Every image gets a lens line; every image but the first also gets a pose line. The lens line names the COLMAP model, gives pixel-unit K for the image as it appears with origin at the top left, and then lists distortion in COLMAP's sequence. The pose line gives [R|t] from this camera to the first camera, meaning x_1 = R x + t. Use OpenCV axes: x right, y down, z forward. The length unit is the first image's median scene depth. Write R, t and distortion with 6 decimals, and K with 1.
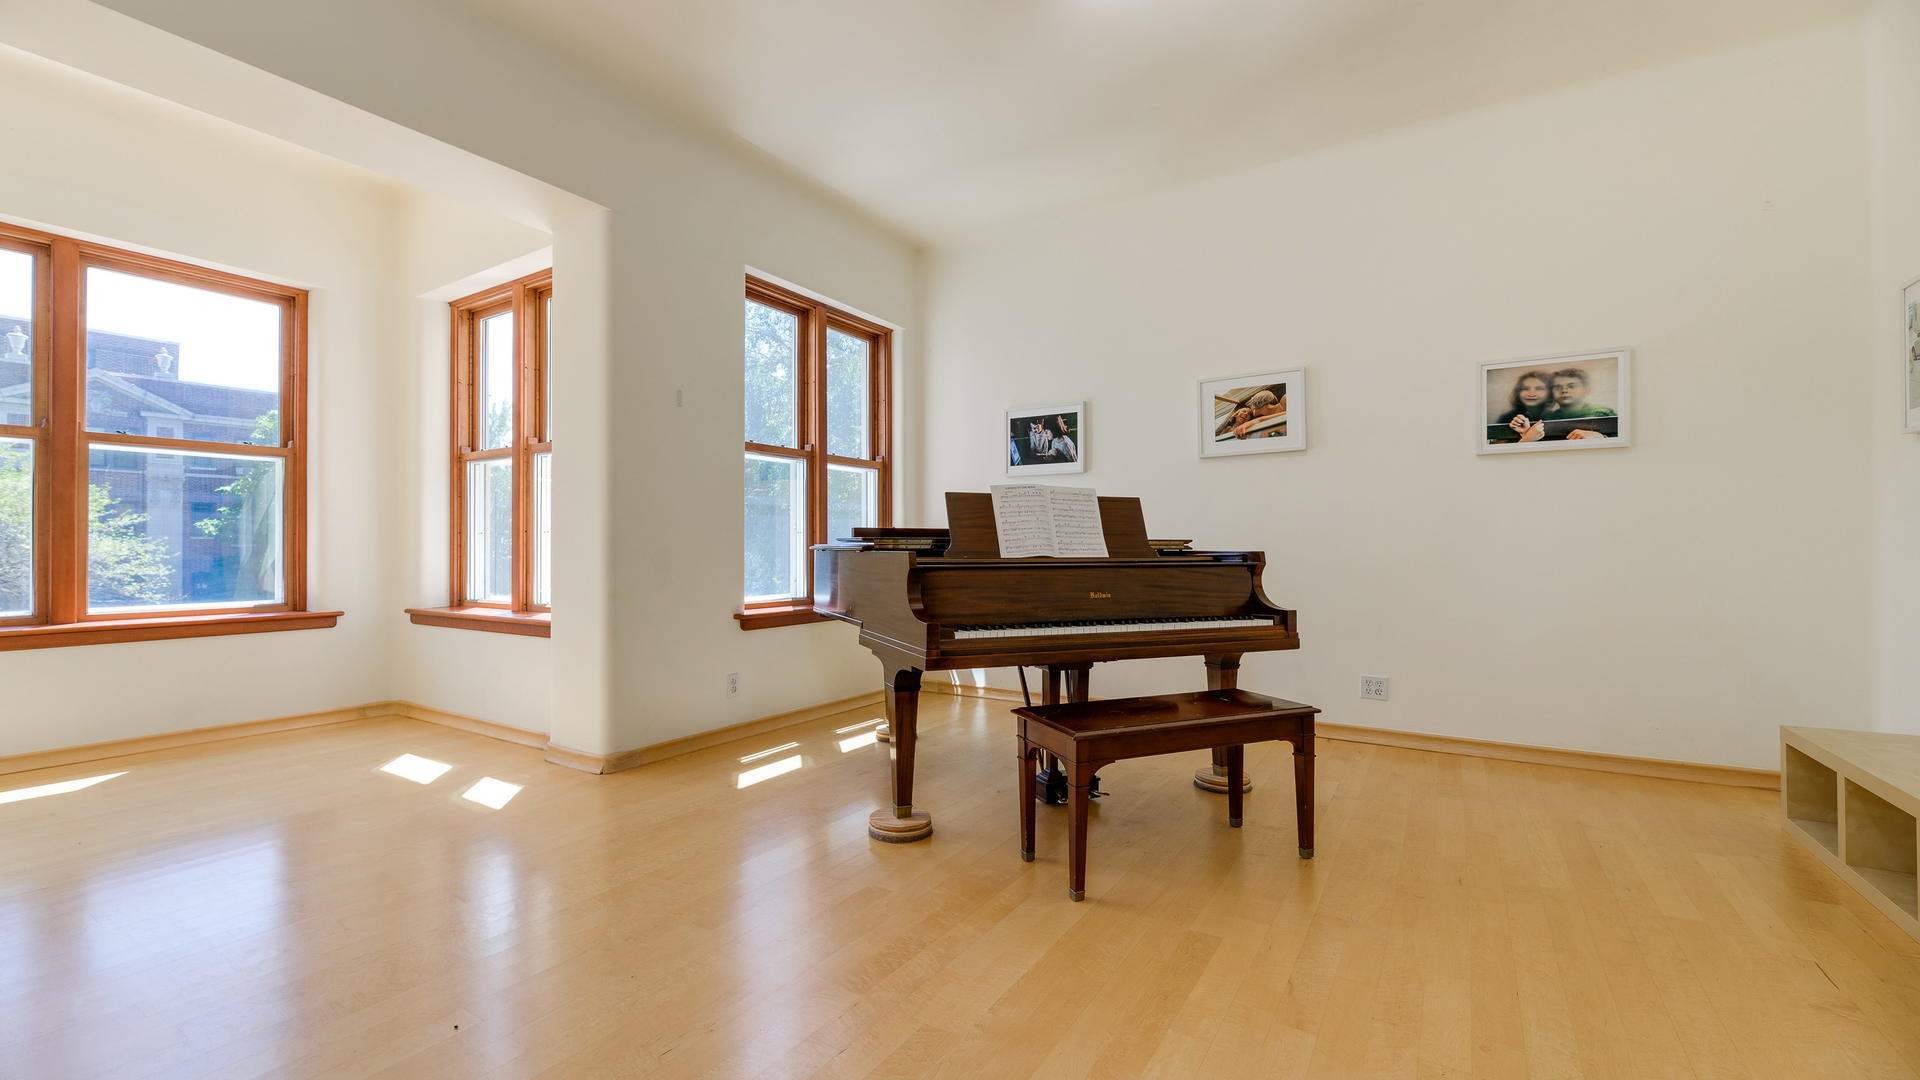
lens RADIAL K [[758.4, 0, 941.2], [0, 758.4, 551.9], [0, 0, 1]] dist [0.000731, -0.003858]
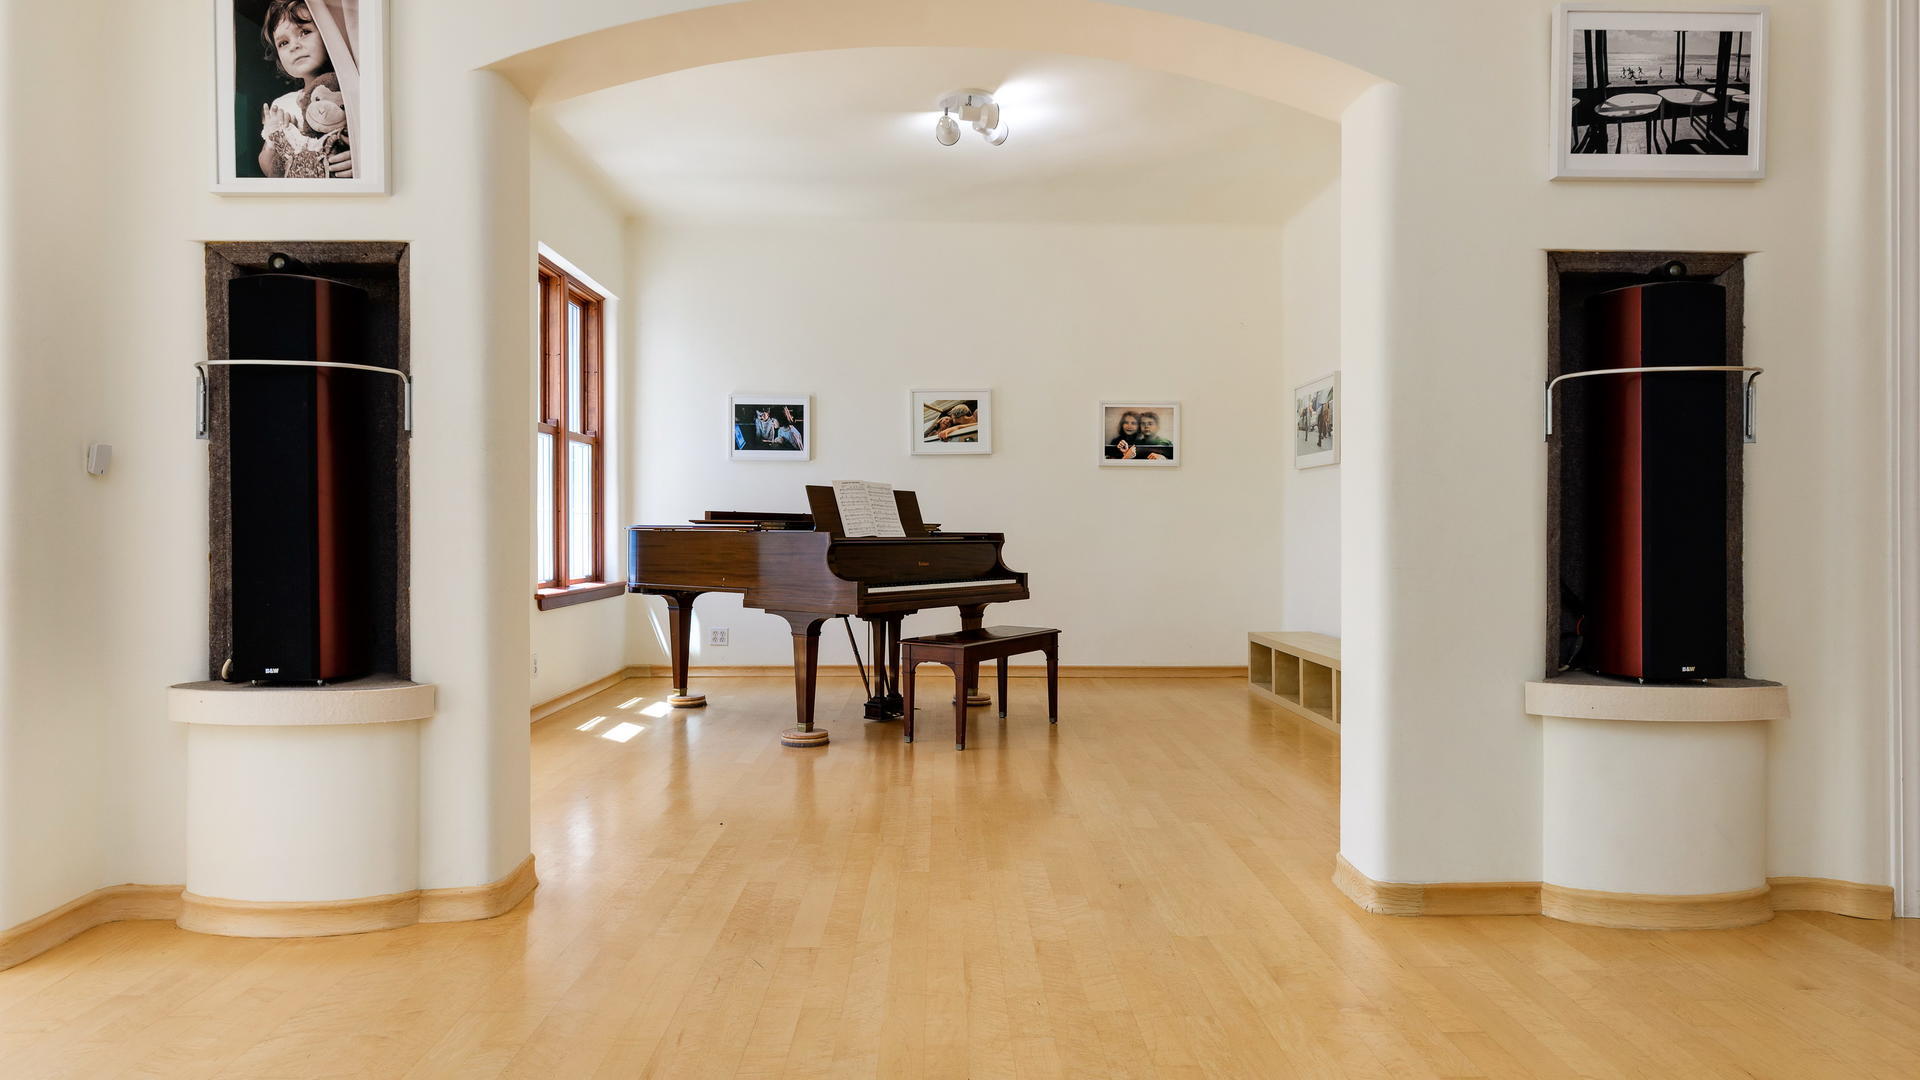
lens RADIAL K [[1084.2, 0, 960.0], [0, 1084.2, 540.0], [0, 0, 1]] dist [-0.000150, -0.000040]
pose [[0.818964, -0.000593, 0.573844, -0.612506], [-0.002402, 0.999987, 0.004461, 0.002967], [-0.573839, -0.005031, 0.818952, -0.470850]]
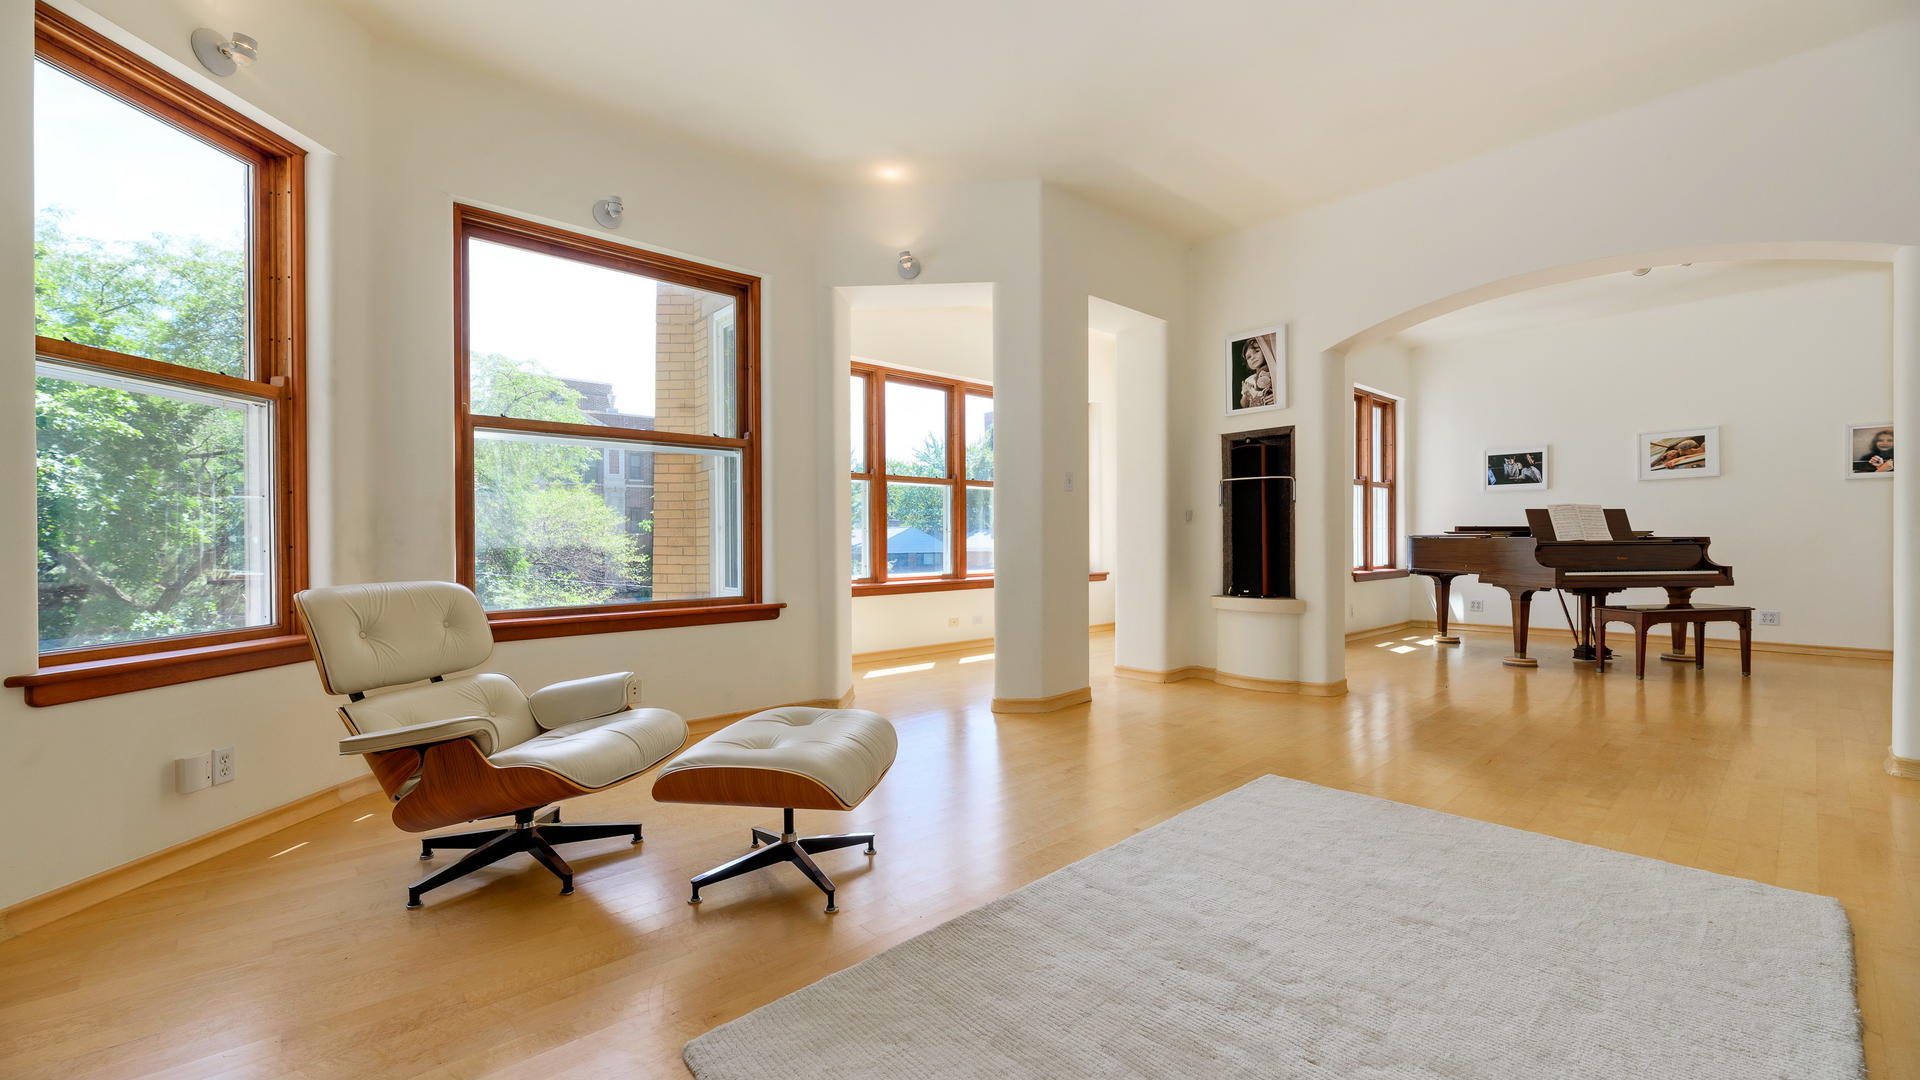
lens RADIAL K [[791.3, 0, 962.7], [0, 791.3, 553.2], [0, 0, 1]] dist [0.011562, -0.005324]
pose [[0.973877, -0.002616, -0.227059, -0.735536], [0.005511, 0.999911, 0.012114, 0.004712], [0.227007, -0.013049, 0.973806, -1.072802]]
